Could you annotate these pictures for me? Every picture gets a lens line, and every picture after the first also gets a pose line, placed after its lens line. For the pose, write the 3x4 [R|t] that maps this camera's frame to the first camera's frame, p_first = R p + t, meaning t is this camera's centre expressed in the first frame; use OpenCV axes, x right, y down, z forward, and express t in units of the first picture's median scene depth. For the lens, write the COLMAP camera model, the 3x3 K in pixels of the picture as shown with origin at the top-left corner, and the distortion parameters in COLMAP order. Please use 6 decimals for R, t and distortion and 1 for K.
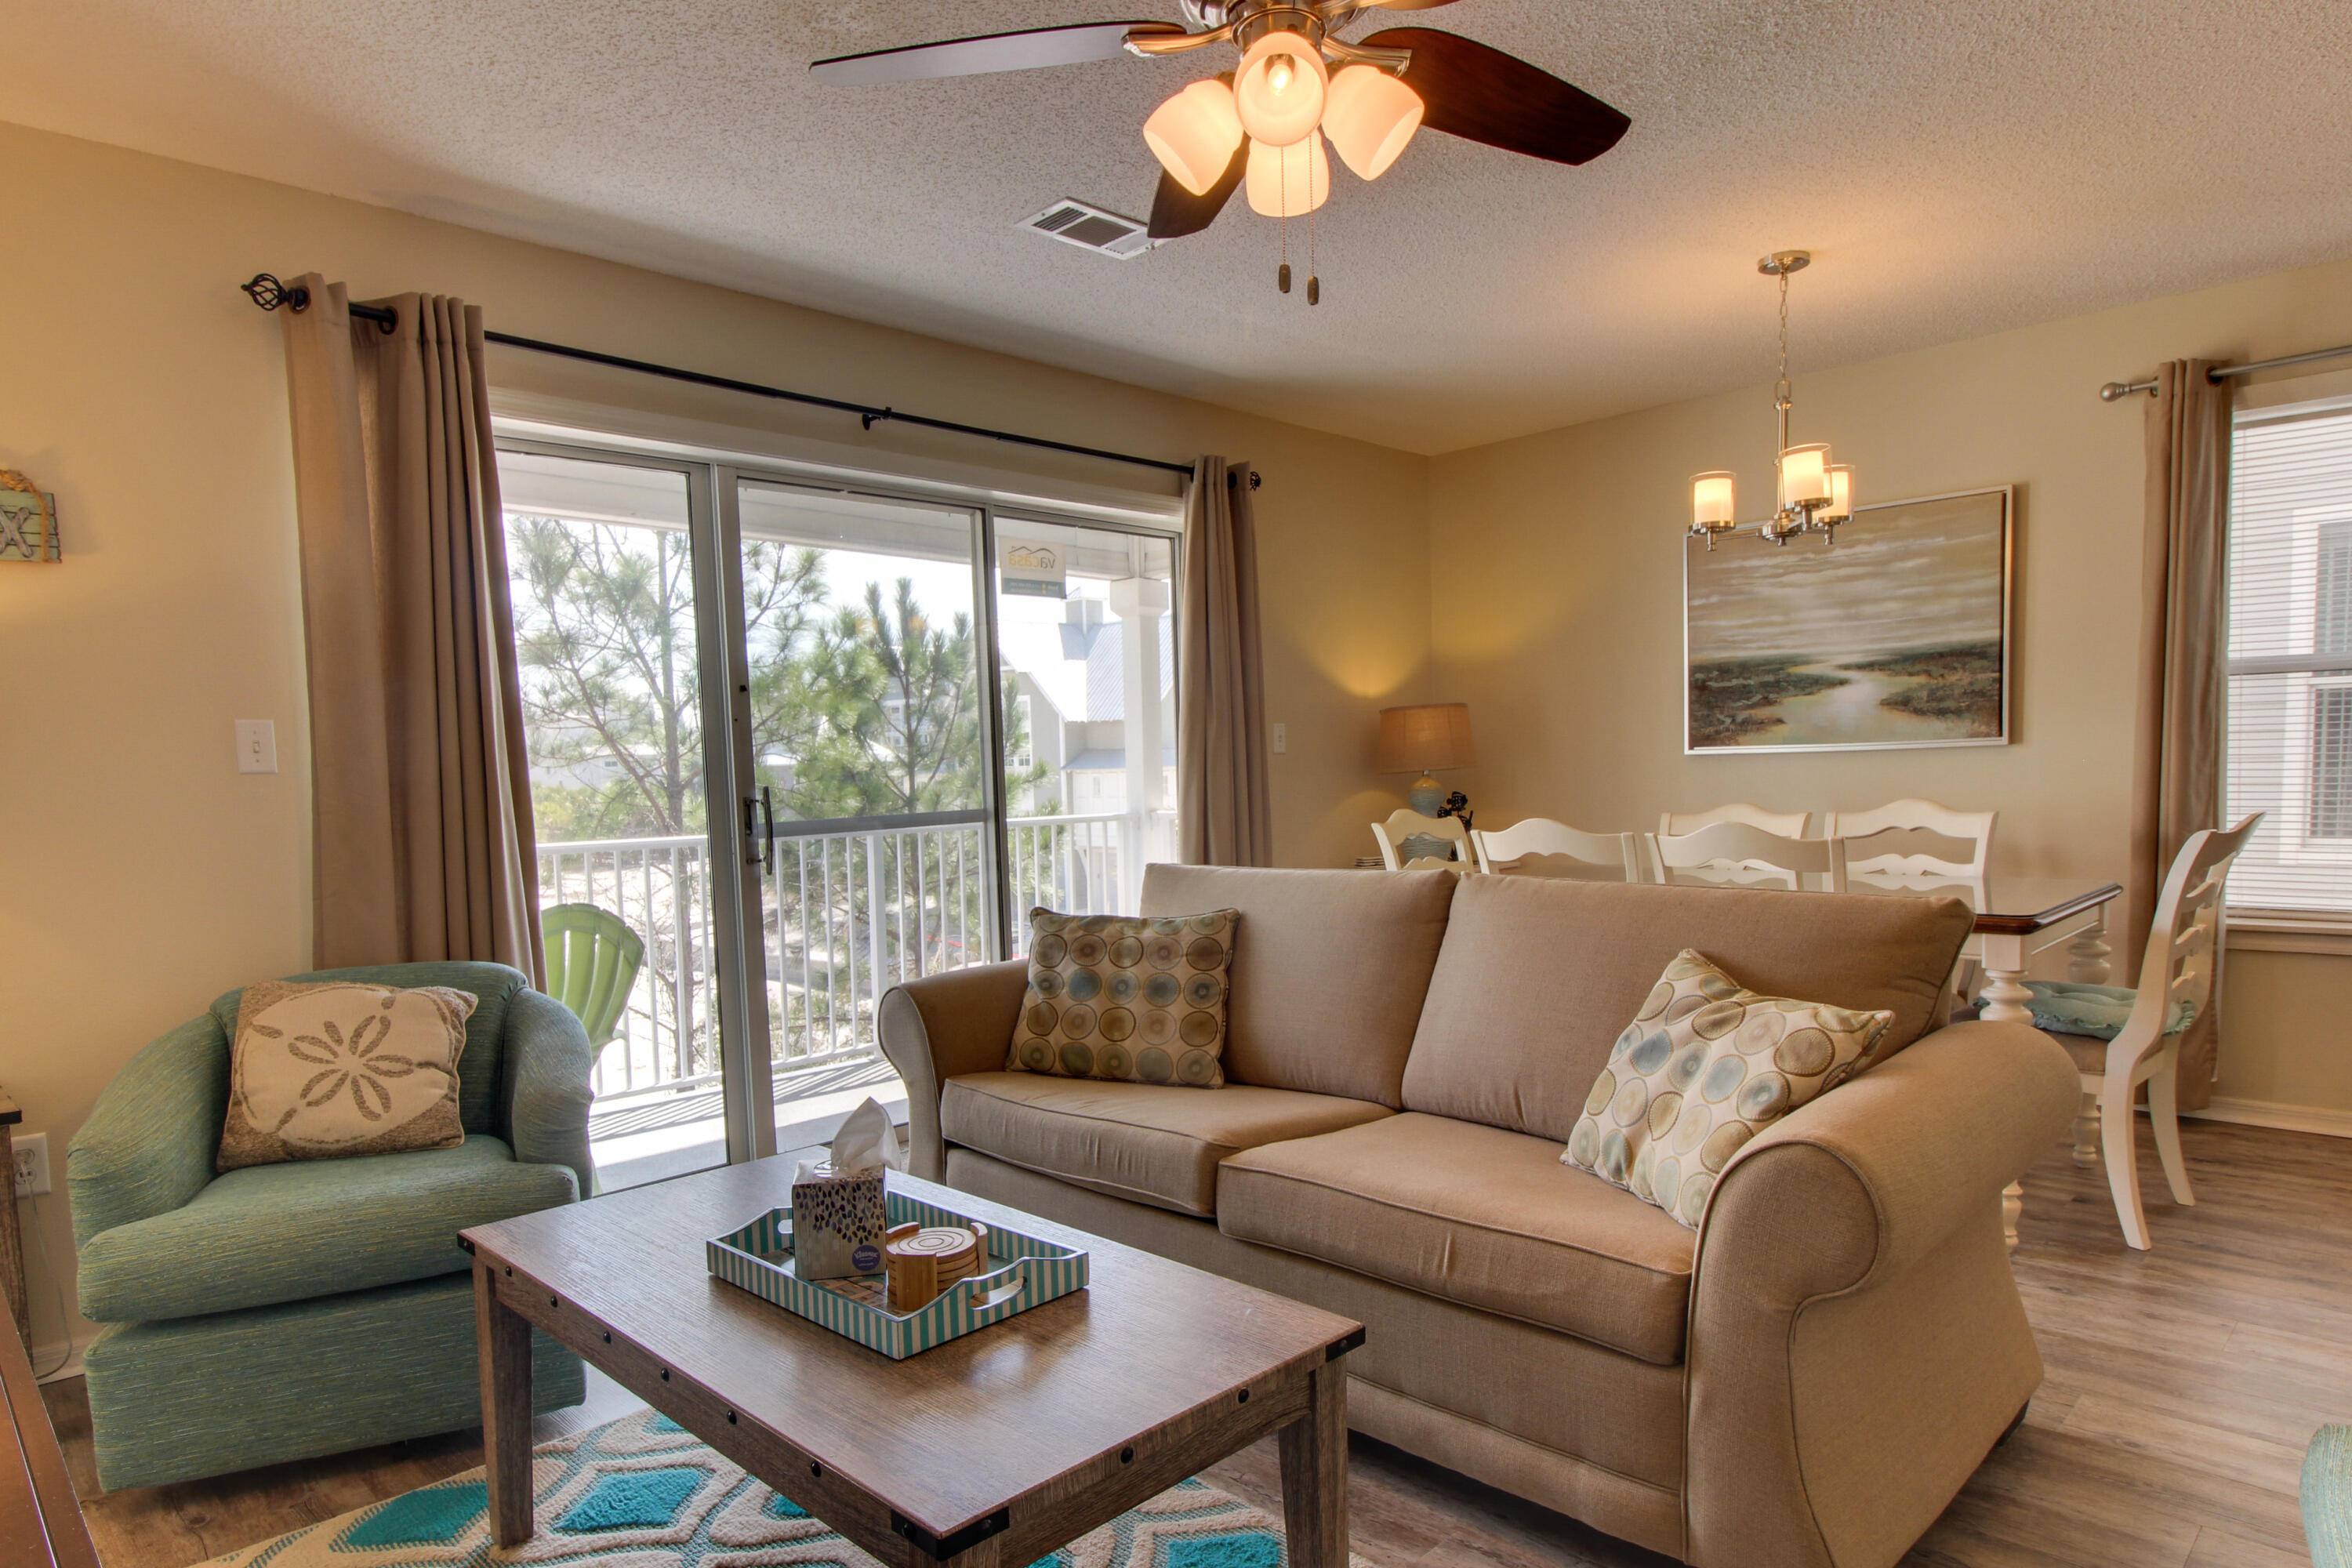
lens RADIAL K [[1361.3, 0, 1176.0], [0, 1361.3, 784.0], [0, 0, 1]] dist [0.001545, 0.000344]
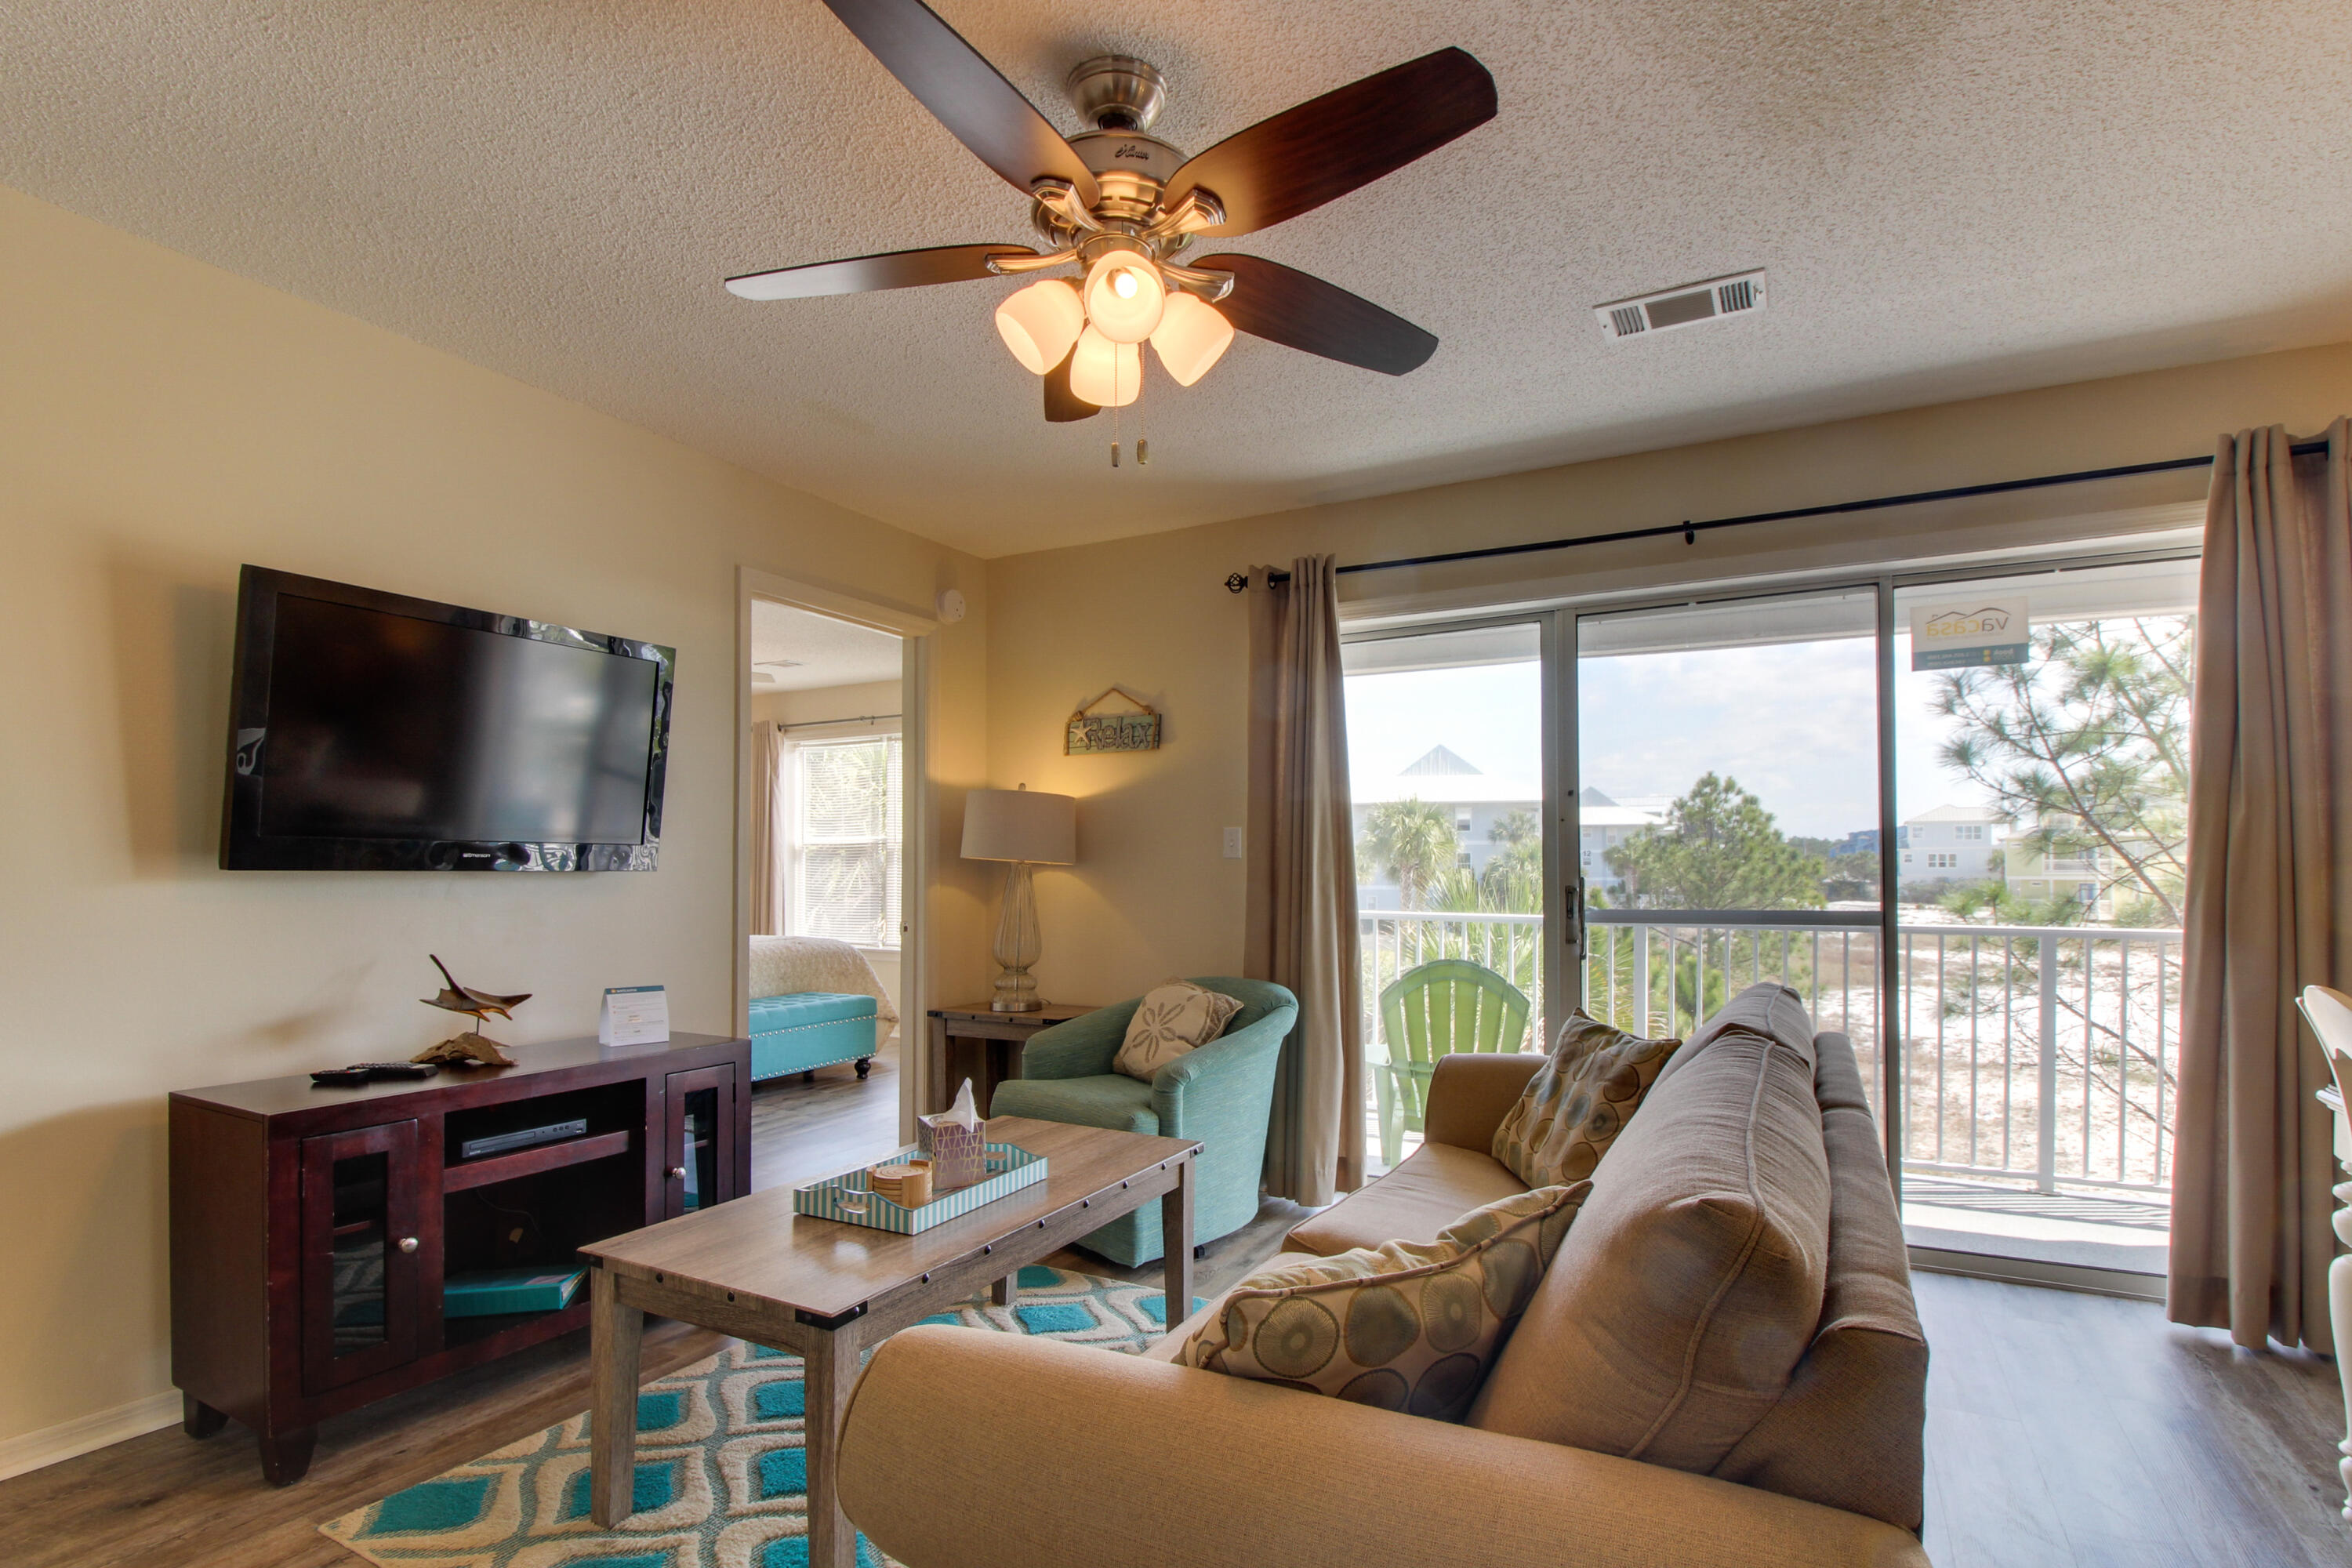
lens RADIAL K [[1104.0, 0, 1176.5], [0, 1104.0, 759.8], [0, 0, 1]] dist [-0.061147, -0.000012]
pose [[0.268987, -0.063432, -0.961053, 0.592651], [-0.025531, 0.997009, -0.072951, -0.025279], [0.962805, 0.044160, 0.266563, 0.497558]]
